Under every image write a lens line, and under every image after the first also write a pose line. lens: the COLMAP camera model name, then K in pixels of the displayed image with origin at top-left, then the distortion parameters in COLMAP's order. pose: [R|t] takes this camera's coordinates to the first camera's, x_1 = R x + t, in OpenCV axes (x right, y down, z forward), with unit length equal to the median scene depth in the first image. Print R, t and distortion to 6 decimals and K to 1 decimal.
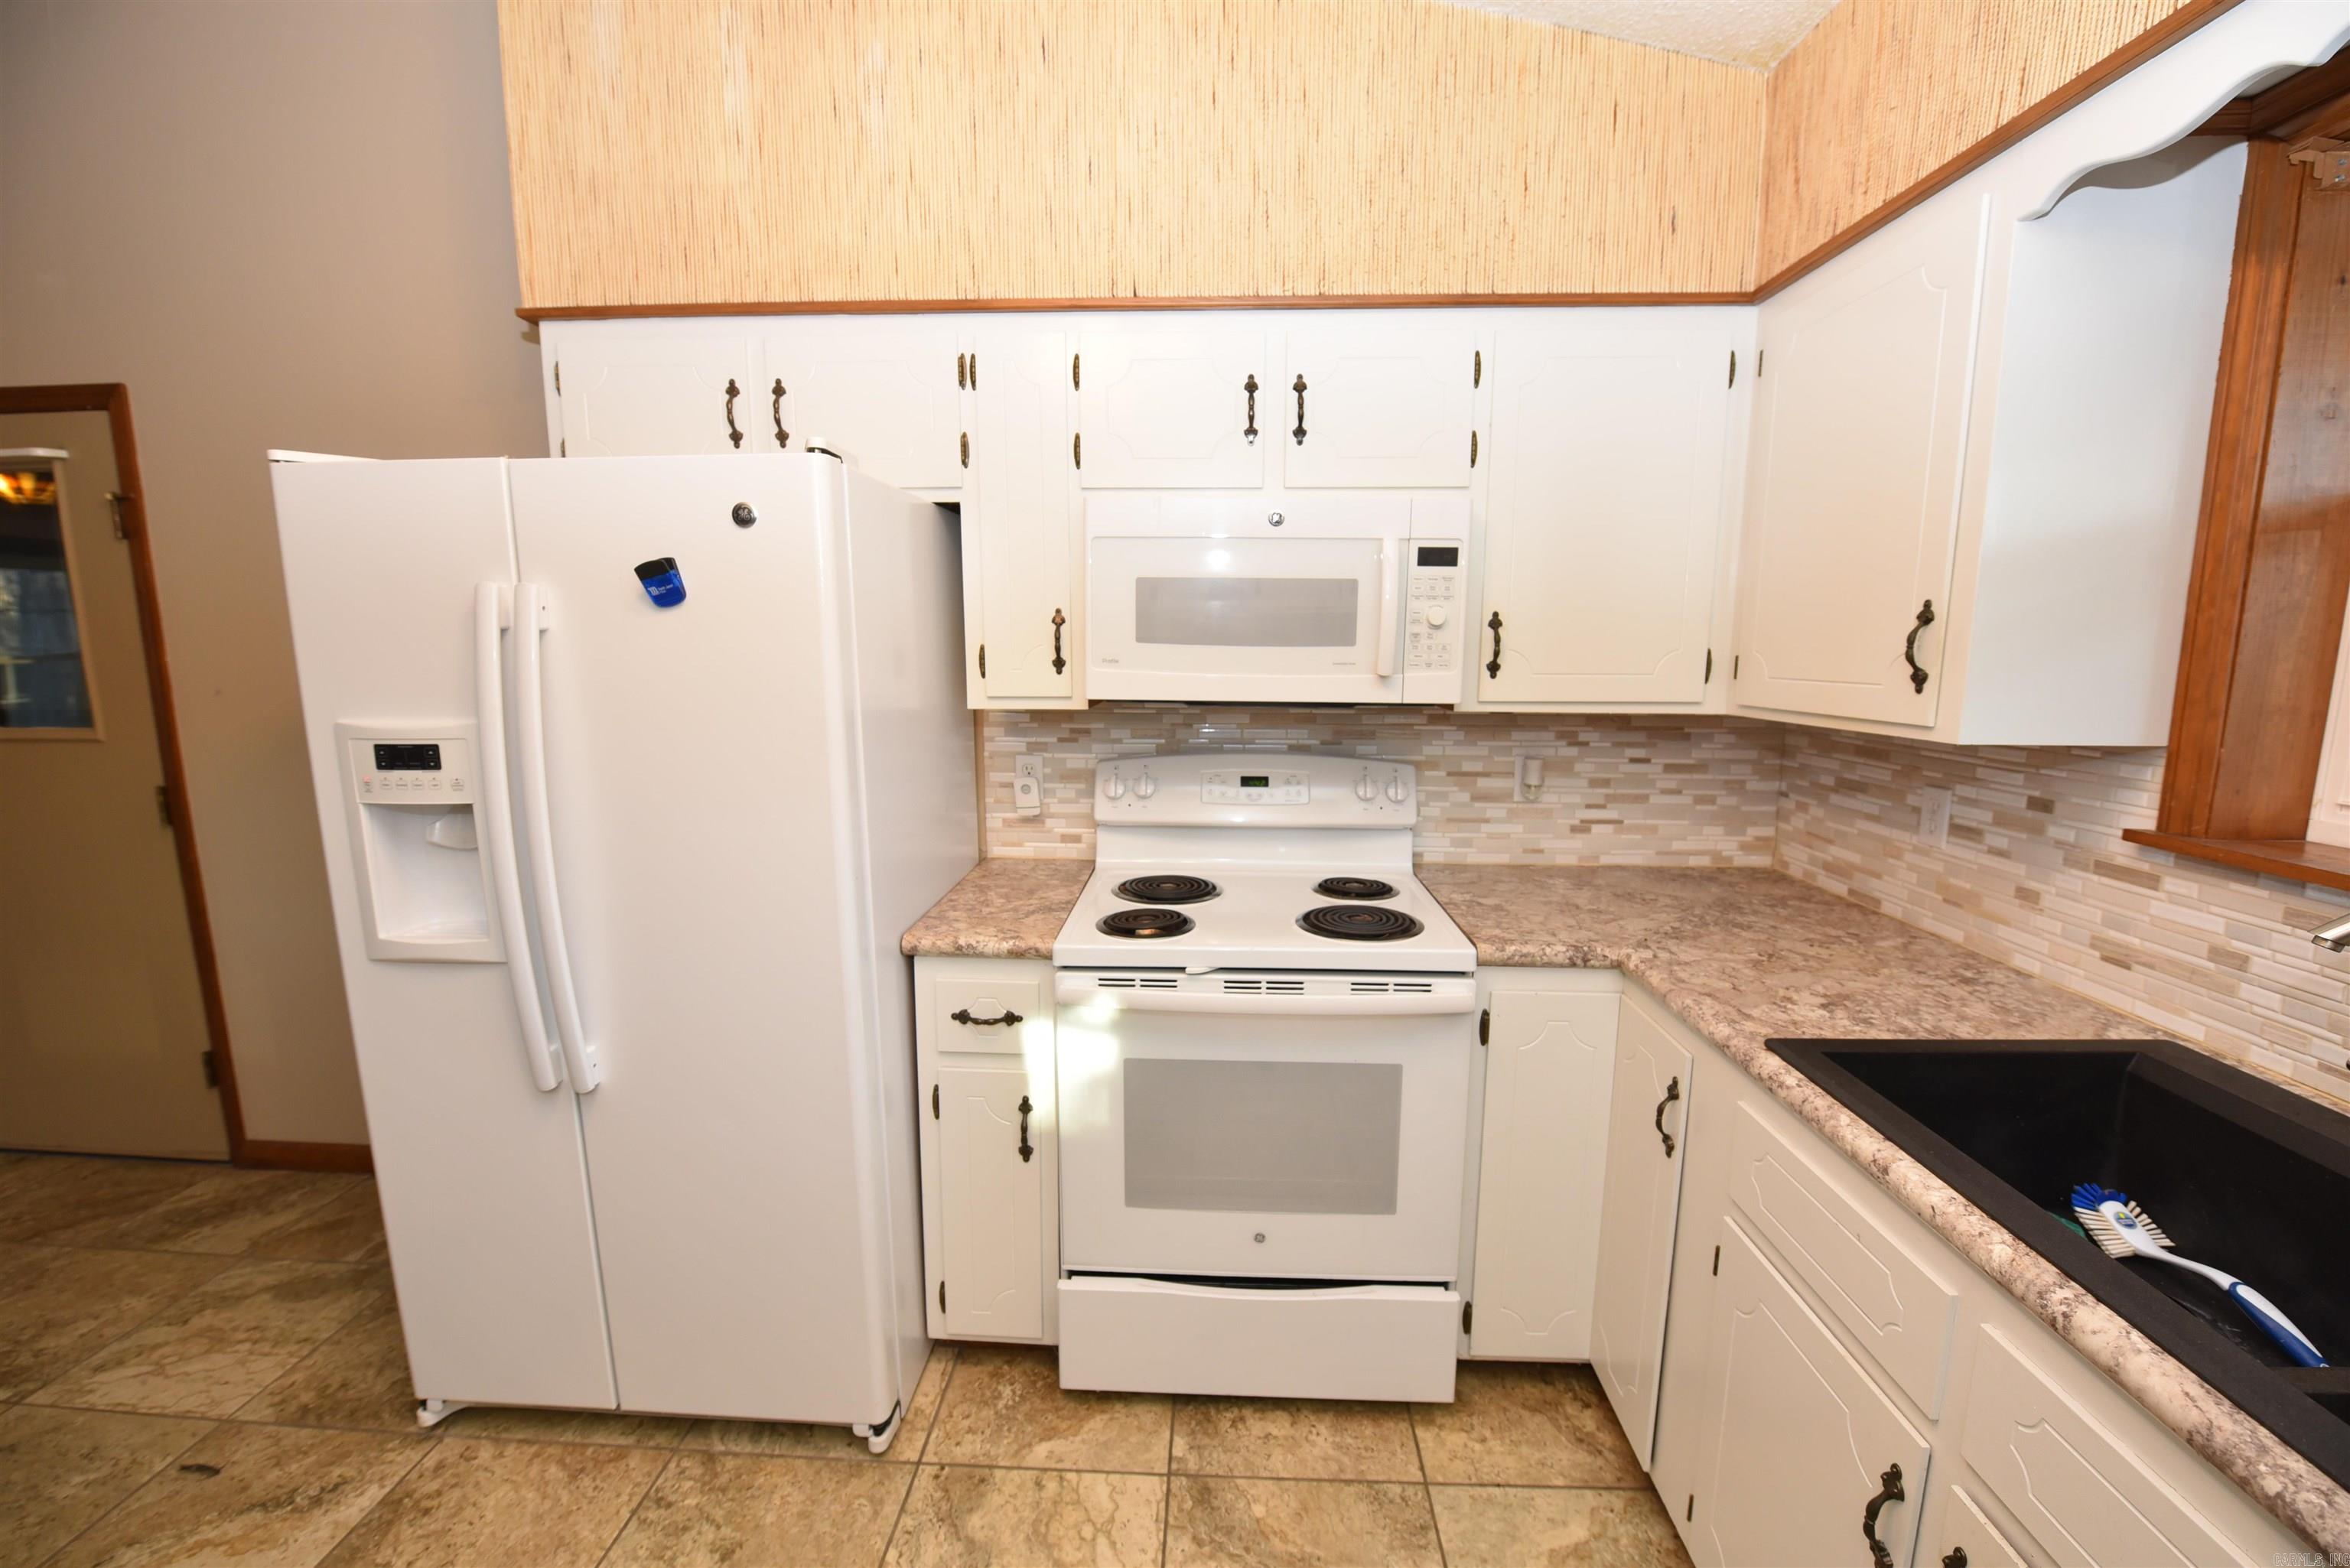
lens RADIAL K [[928.4, 0, 1182.3], [0, 928.4, 784.8], [0, 0, 1]] dist [-0.015642, -0.002156]
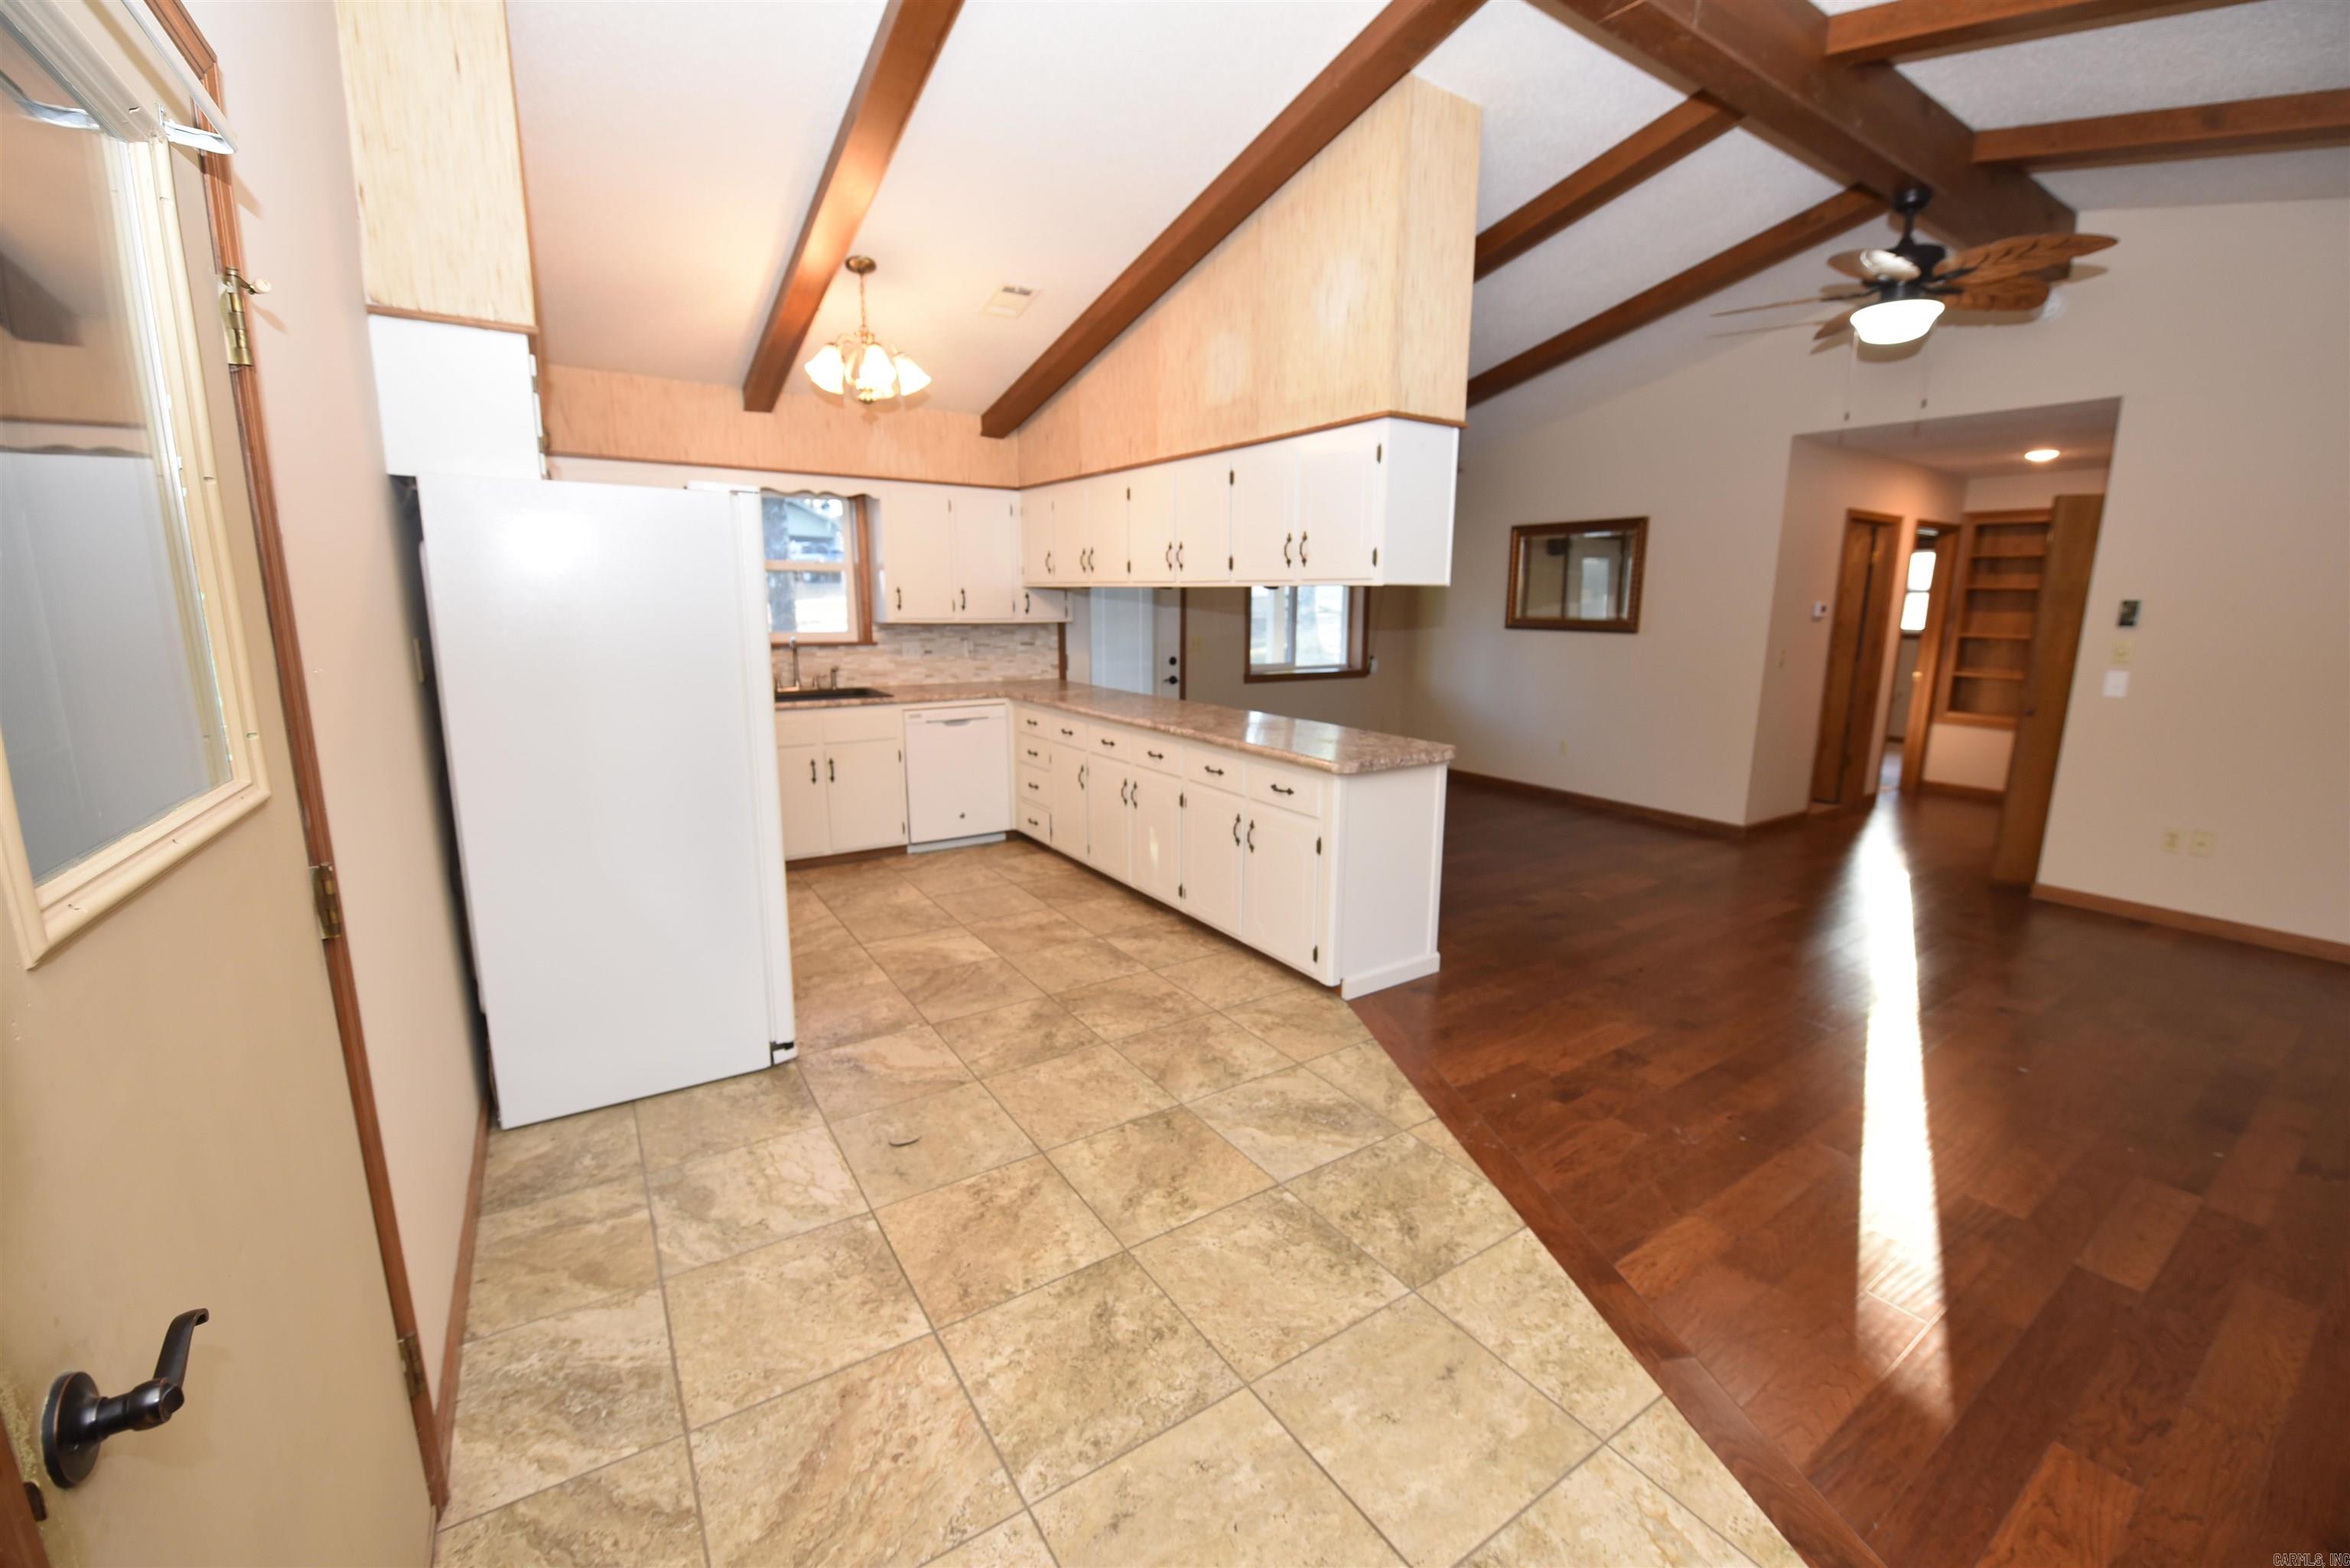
lens RADIAL K [[928.4, 0, 1182.3], [0, 928.4, 784.8], [0, 0, 1]] dist [-0.015642, -0.002156]
pose [[-0.590350, -0.163761, 0.790360, -2.440948], [0.111889, 0.953144, 0.281064, -0.182866], [-0.799355, 0.254359, -0.544365, 1.178620]]
